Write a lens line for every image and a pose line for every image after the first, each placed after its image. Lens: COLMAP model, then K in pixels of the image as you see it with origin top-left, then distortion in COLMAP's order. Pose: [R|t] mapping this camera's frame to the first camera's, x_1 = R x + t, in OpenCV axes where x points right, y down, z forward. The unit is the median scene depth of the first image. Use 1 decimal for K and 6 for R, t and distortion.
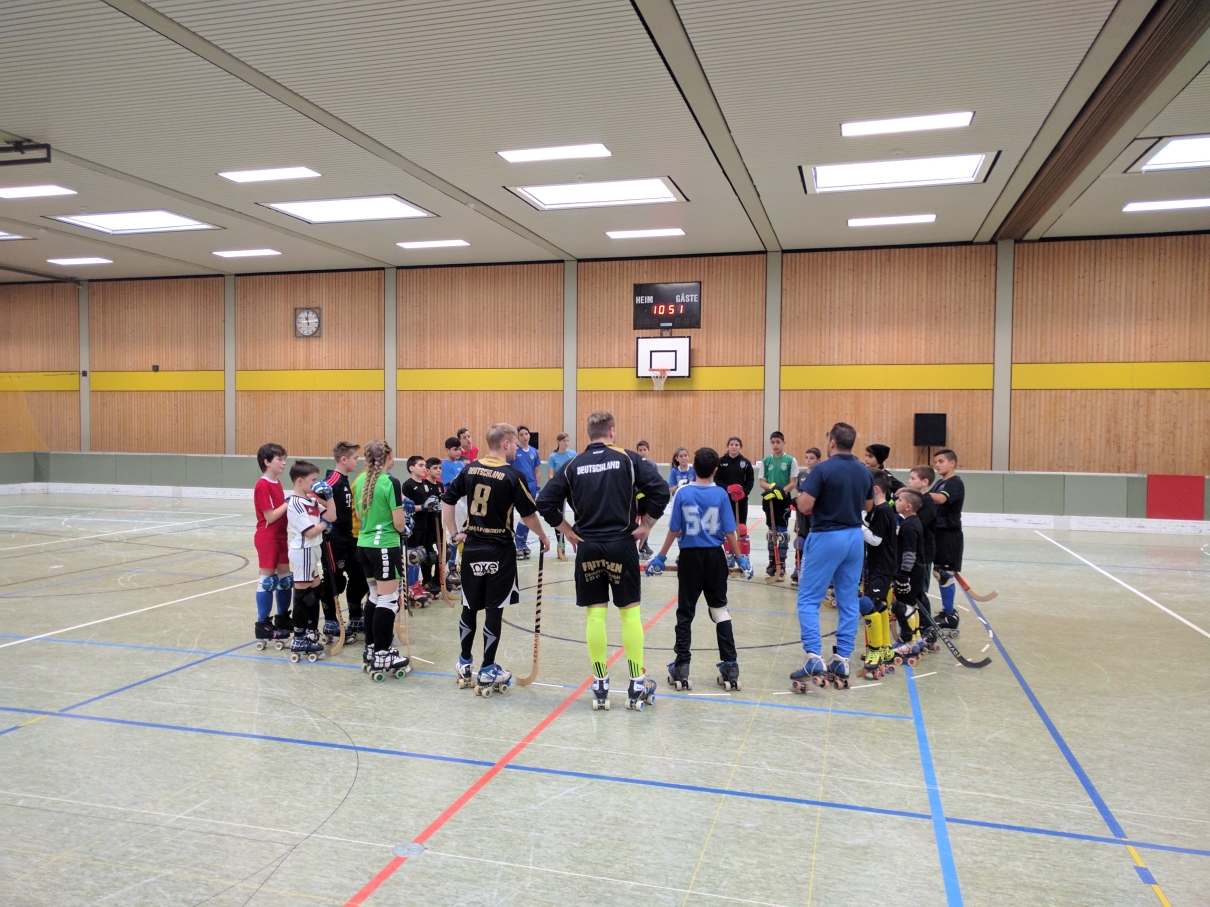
lens RADIAL K [[912.2, 0, 601.7], [0, 912.2, 451.8], [0, 0, 1]] dist [0.000039, 0.033811]
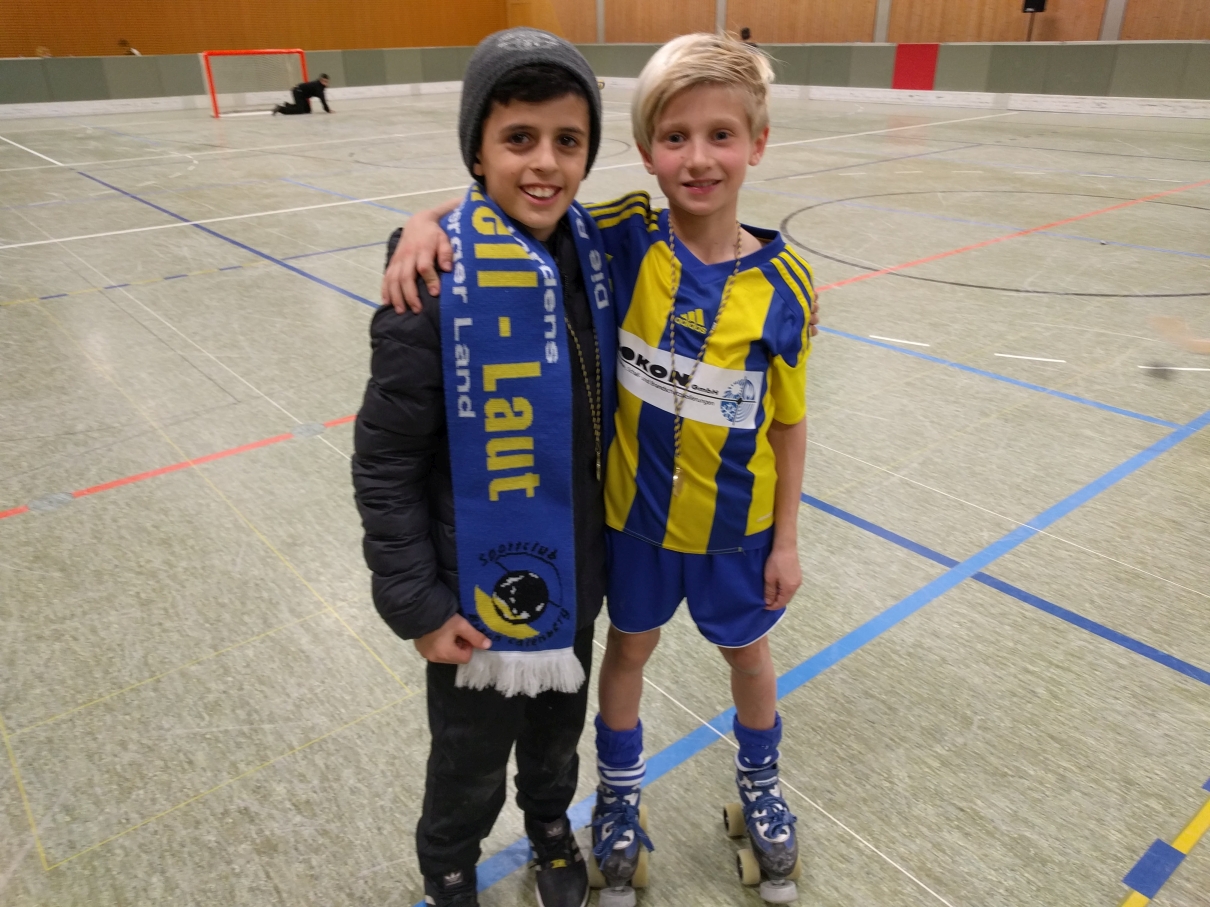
lens RADIAL K [[920.9, 0, 599.2], [0, 920.9, 449.8], [0, 0, 1]] dist [-0.009739, 0.045938]
pose [[0.816791, 0.219042, -0.533735, 0.116803], [0.007695, 0.920905, 0.389712, 0.021826], [0.576882, -0.322420, 0.750501, 0.105297]]
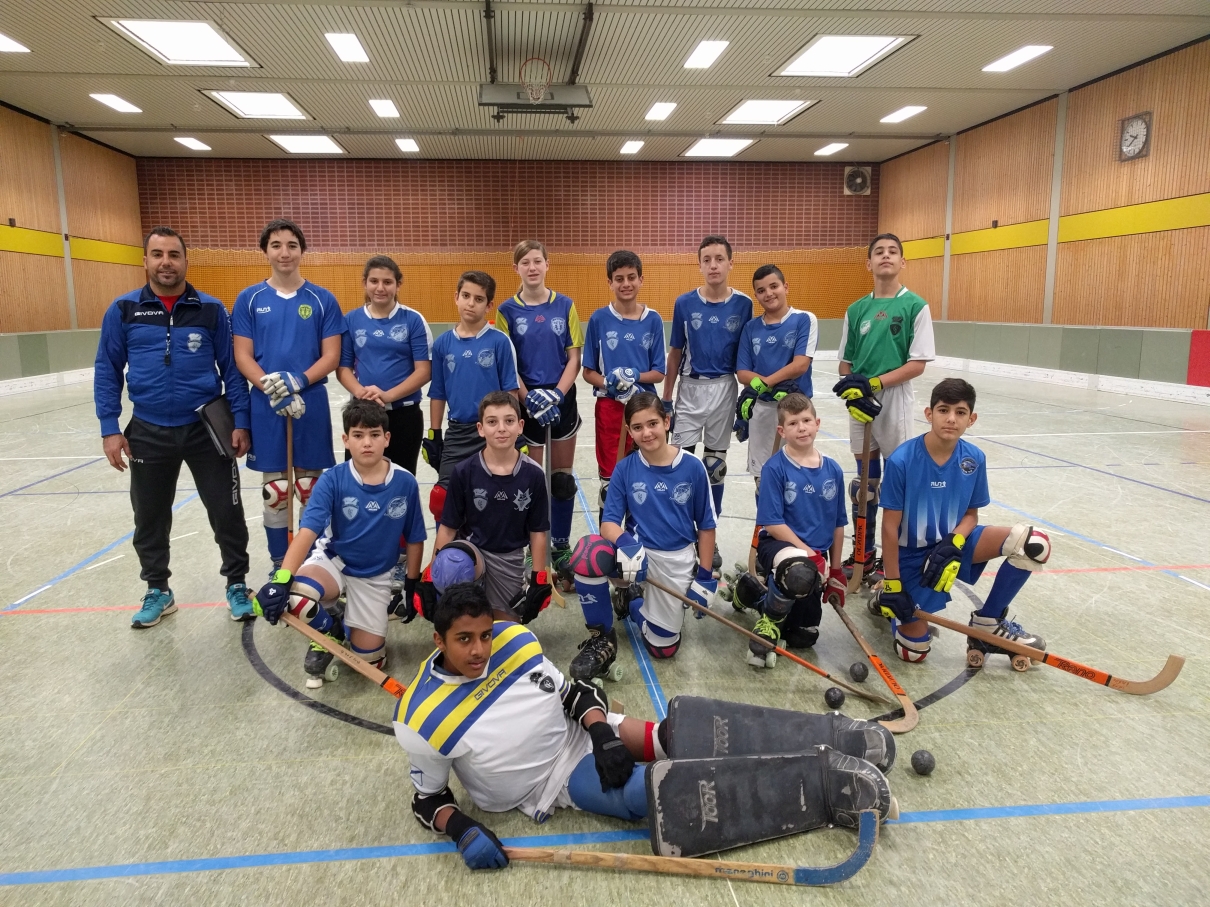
lens RADIAL K [[920.0, 0, 602.4], [0, 920.0, 451.2], [0, 0, 1]] dist [-0.015551, 0.050697]
pose [[0.370190, 0.134642, -0.919147, 0.276824], [-0.018514, 0.990313, 0.137610, 0.012704], [0.928771, -0.033925, 0.369097, 0.422190]]
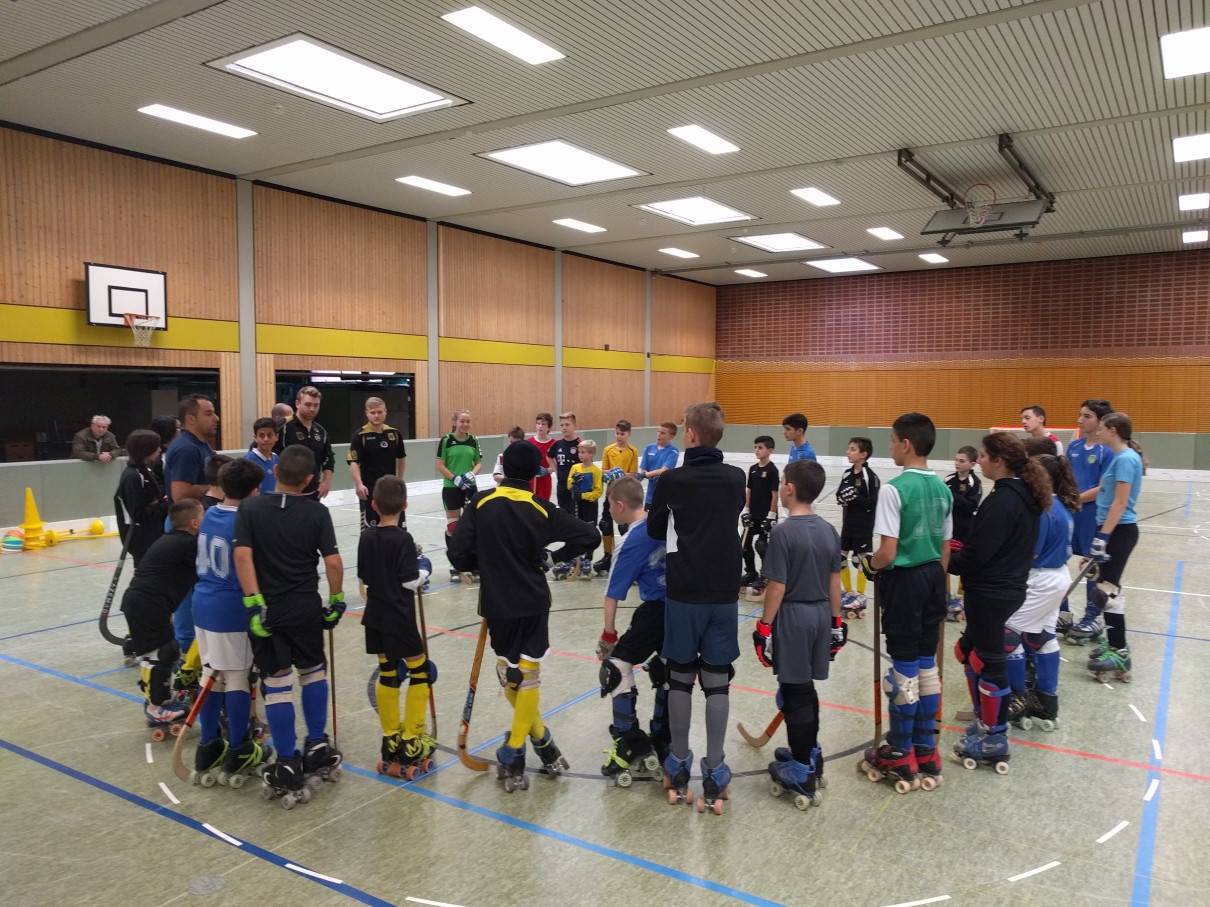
lens RADIAL K [[913.2, 0, 601.0], [0, 913.2, 453.1], [0, 0, 1]] dist [-0.004754, 0.040489]
pose [[-0.297306, 0.051874, -0.953372, 0.372376], [-0.032611, 0.997389, 0.064439, -0.015630], [0.954225, 0.050249, -0.294838, 0.605337]]
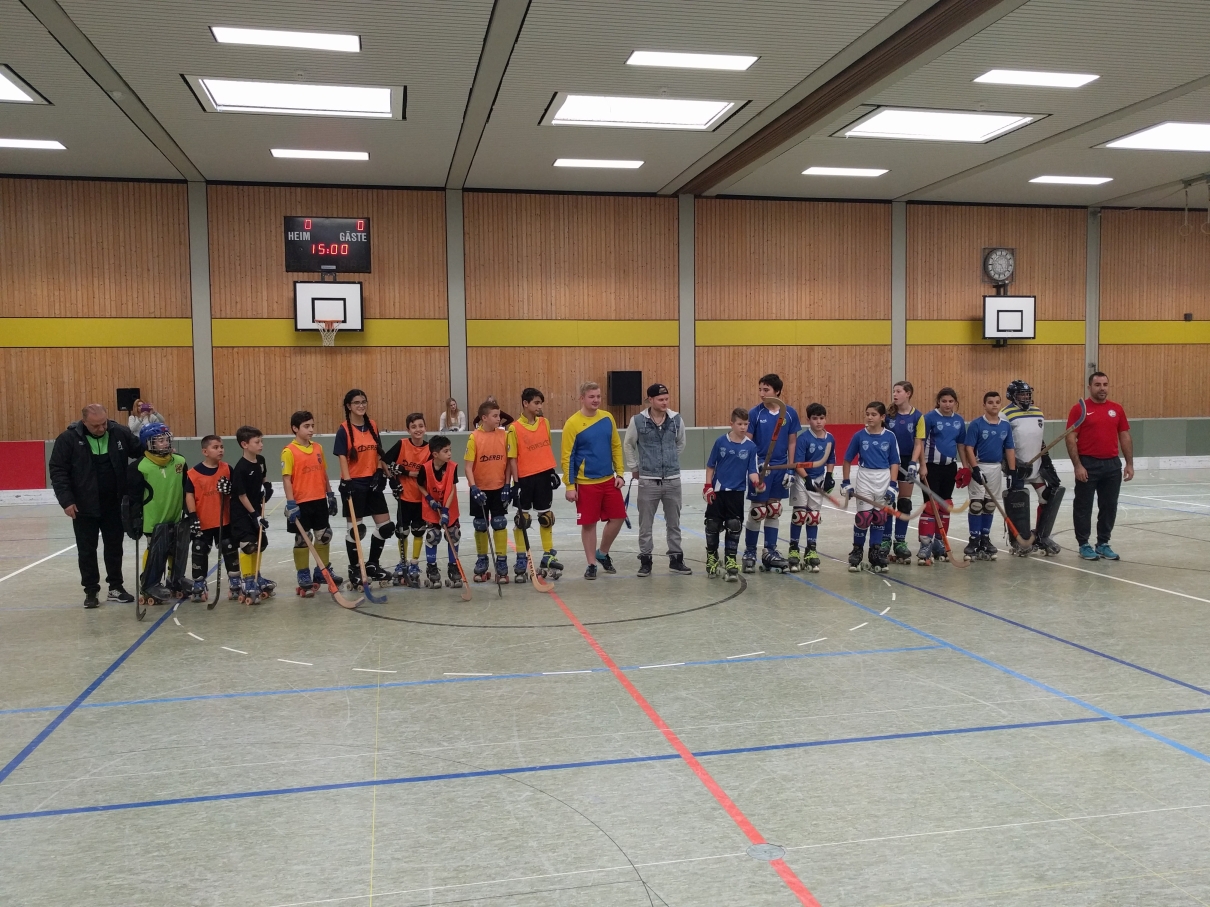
lens RADIAL K [[1026.9, 0, 605.0], [0, 1026.9, 453.5], [0, 0, 1]] dist [0.012108, 0.000196]
pose [[0.883201, -0.046639, 0.466669, -0.170023], [0.035233, 0.998829, 0.033142, 0.008484], [-0.467669, -0.012829, 0.883811, 0.055224]]
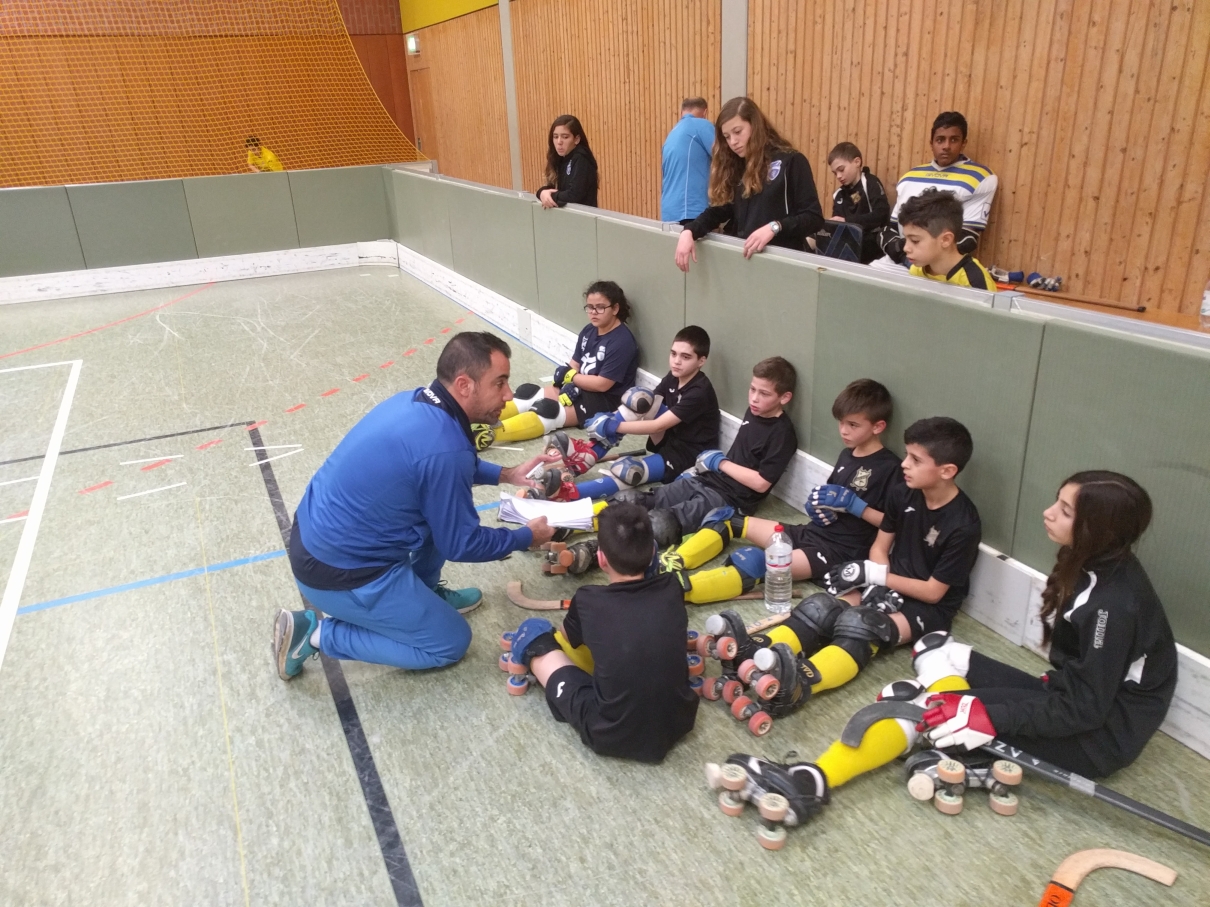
lens RADIAL K [[913.2, 0, 601.0], [0, 913.2, 453.1], [0, 0, 1]] dist [-0.004754, 0.040489]
pose [[0.654239, 0.242273, -0.716432, -0.272009], [0.023776, 0.940244, 0.339671, -0.021953], [0.755914, -0.239260, 0.609384, 1.004111]]
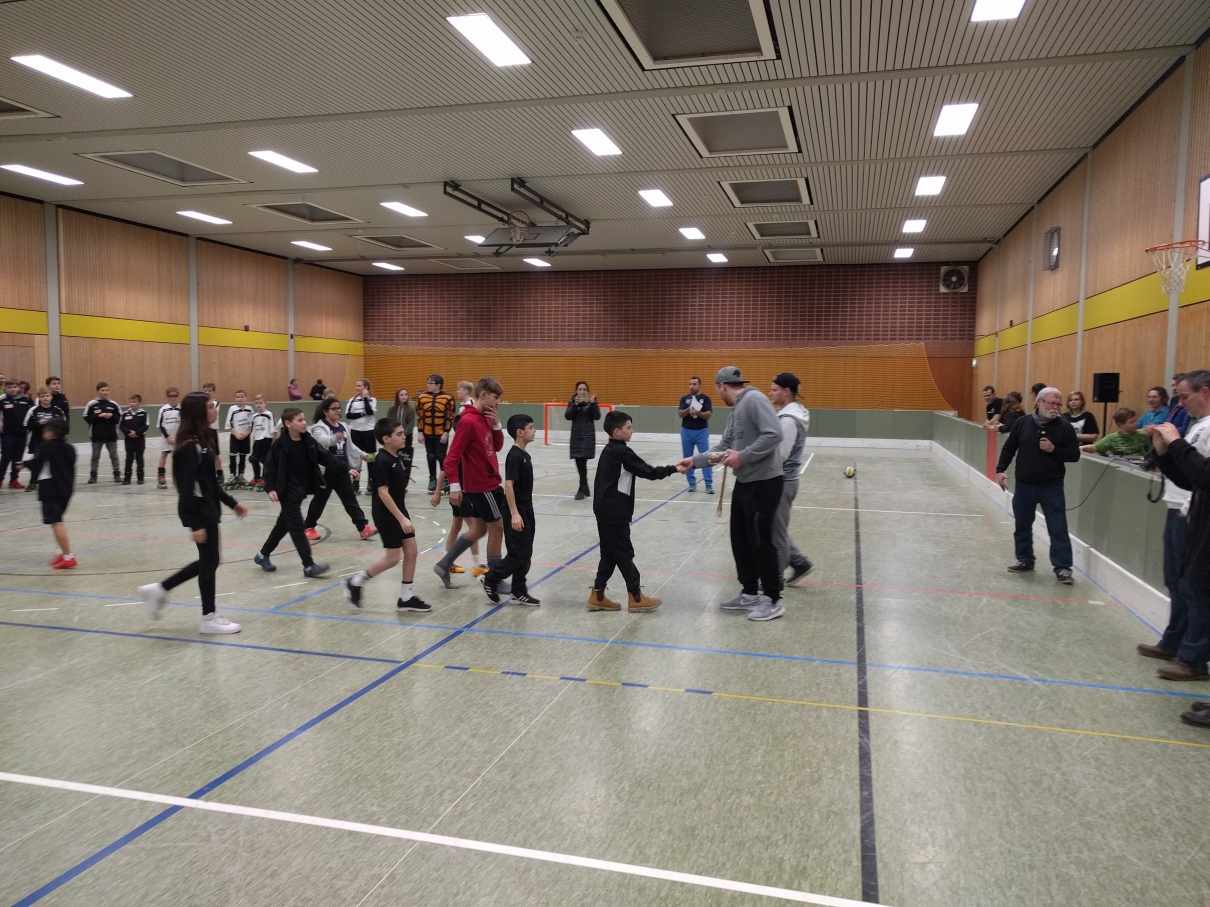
lens RADIAL K [[914.7, 0, 600.5], [0, 914.7, 454.1], [0, 0, 1]] dist [-0.003942, 0.044077]
pose [[0.006281, 0.067509, -0.997699, 0.567443], [-0.044030, 0.996770, 0.067169, -0.006802], [0.999010, 0.043507, 0.009233, 0.776056]]
